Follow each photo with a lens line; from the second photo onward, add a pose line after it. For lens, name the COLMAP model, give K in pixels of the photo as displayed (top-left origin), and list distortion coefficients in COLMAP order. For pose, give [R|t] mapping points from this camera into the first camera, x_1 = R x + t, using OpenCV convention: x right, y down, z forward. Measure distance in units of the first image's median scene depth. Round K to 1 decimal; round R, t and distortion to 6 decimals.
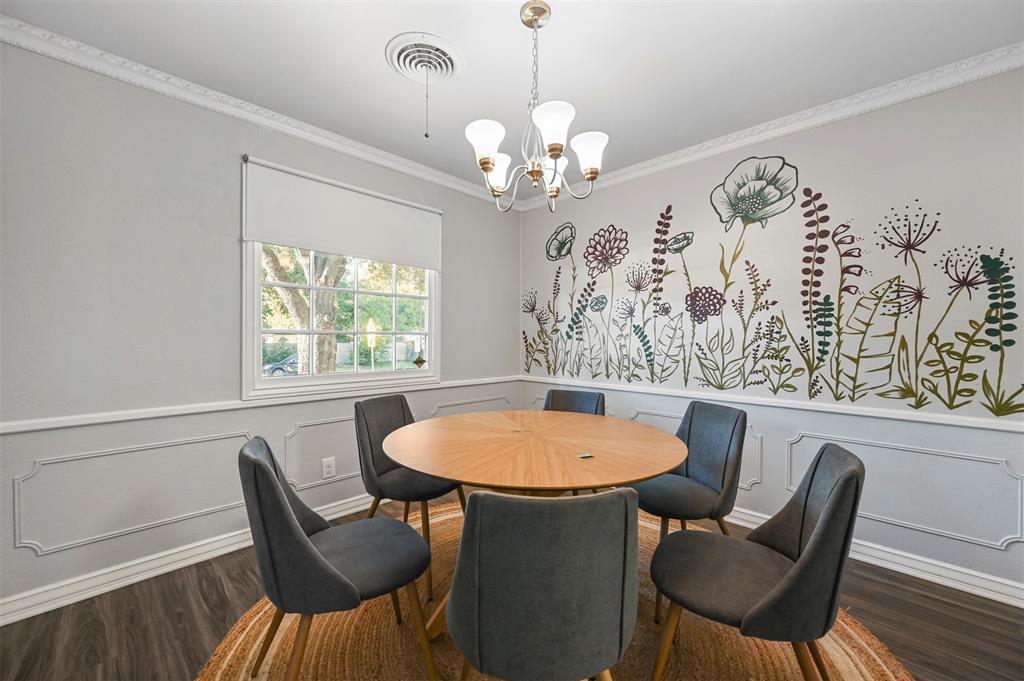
lens RADIAL K [[405.3, 0, 512.6], [0, 405.3, 340.7], [0, 0, 1]] dist [-0.002676, 0.000015]
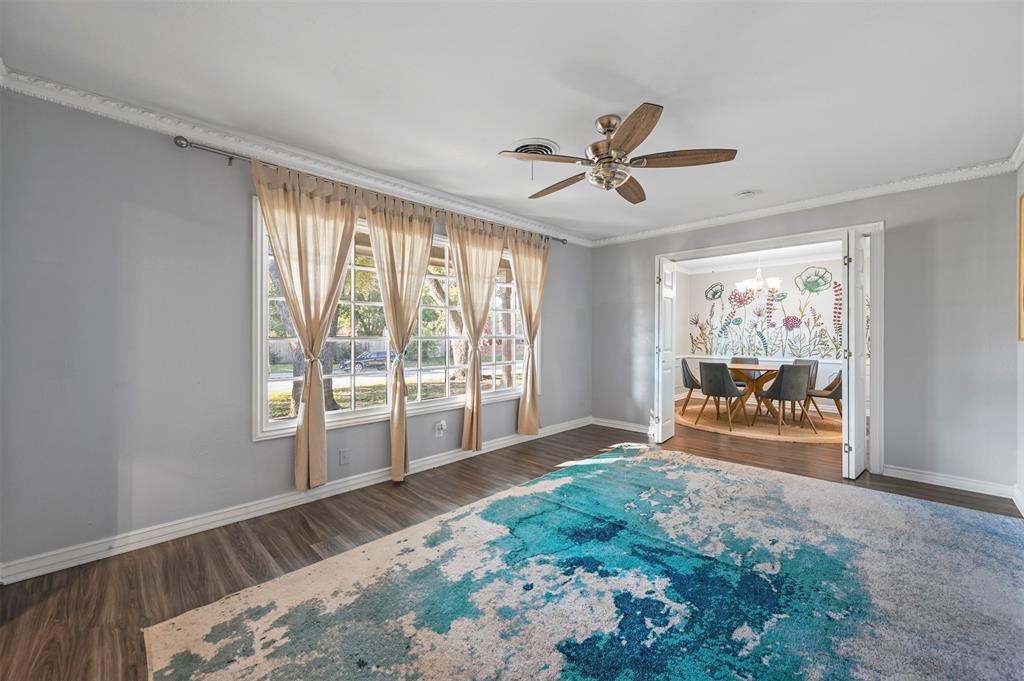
lens RADIAL K [[405.3, 0, 512.2], [0, 405.3, 338.6], [0, 0, 1]] dist [-0.002676, 0.000015]
pose [[0.999852, -0.007276, -0.015604, -1.128543], [0.007359, 0.999959, 0.005300, -0.021466], [0.015564, -0.005414, 0.999864, -1.410443]]
